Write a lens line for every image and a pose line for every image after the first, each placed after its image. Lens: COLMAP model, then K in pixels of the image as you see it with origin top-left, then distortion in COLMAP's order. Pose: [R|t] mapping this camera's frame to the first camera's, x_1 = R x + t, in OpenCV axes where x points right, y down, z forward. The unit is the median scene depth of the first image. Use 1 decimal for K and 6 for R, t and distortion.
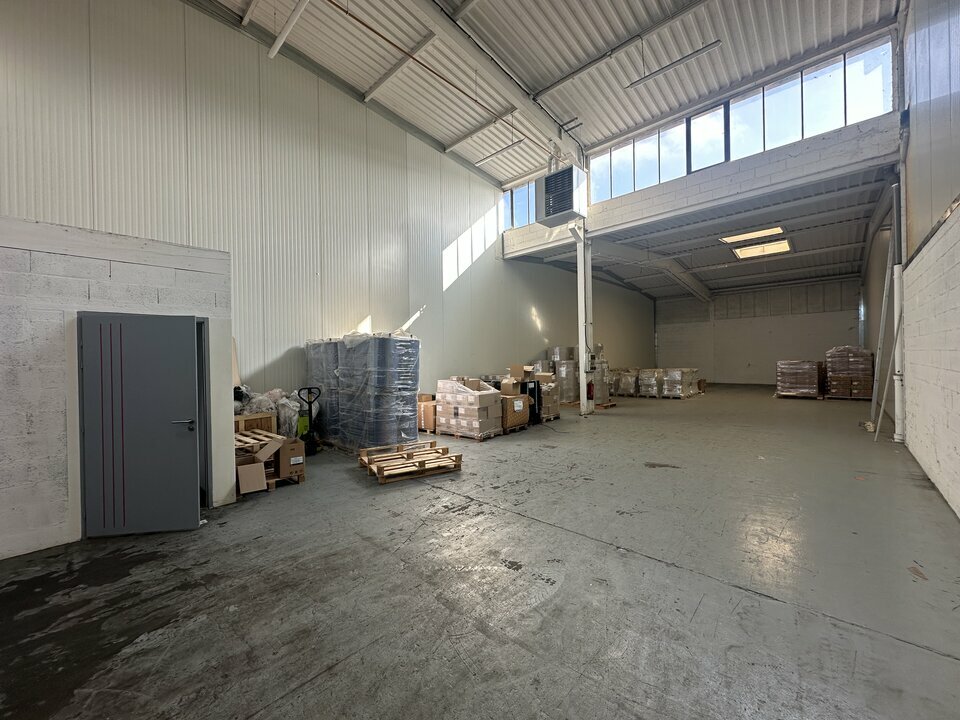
lens RADIAL K [[382.5, 0, 479.2], [0, 382.5, 358.9], [0, 0, 1]] dist [-0.001735, -0.000350]
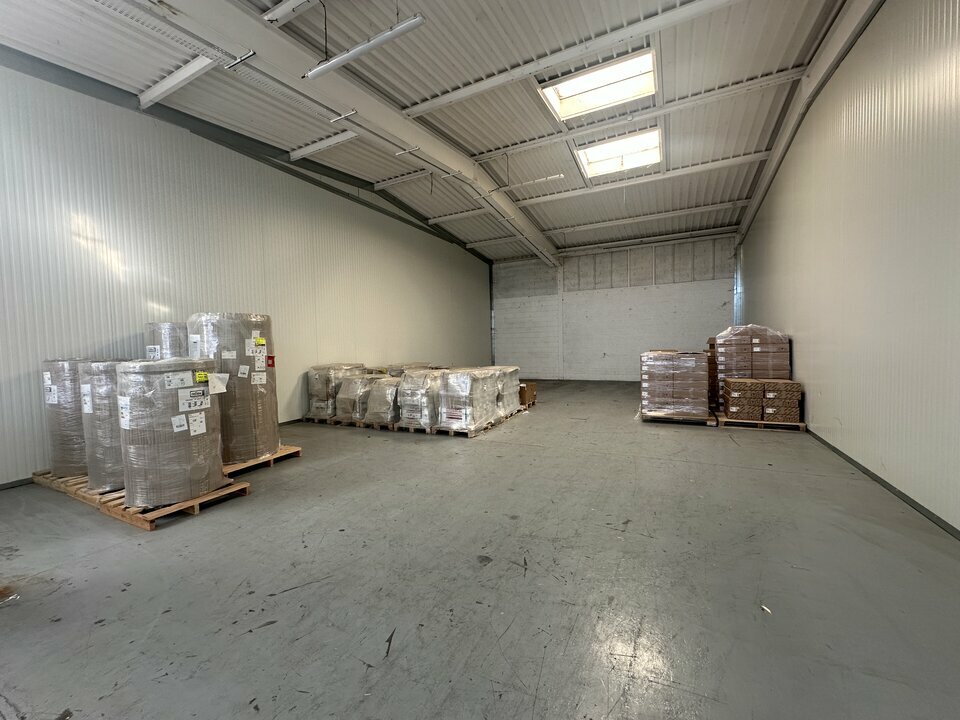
lens RADIAL K [[382.5, 0, 480.2], [0, 382.5, 359.8], [0, 0, 1]] dist [-0.001735, -0.000350]
pose [[0.960300, -0.018933, 0.278326, 0.396541], [0.008055, 0.999160, 0.040174, -0.007911], [-0.278853, -0.036337, 0.959646, 0.527295]]
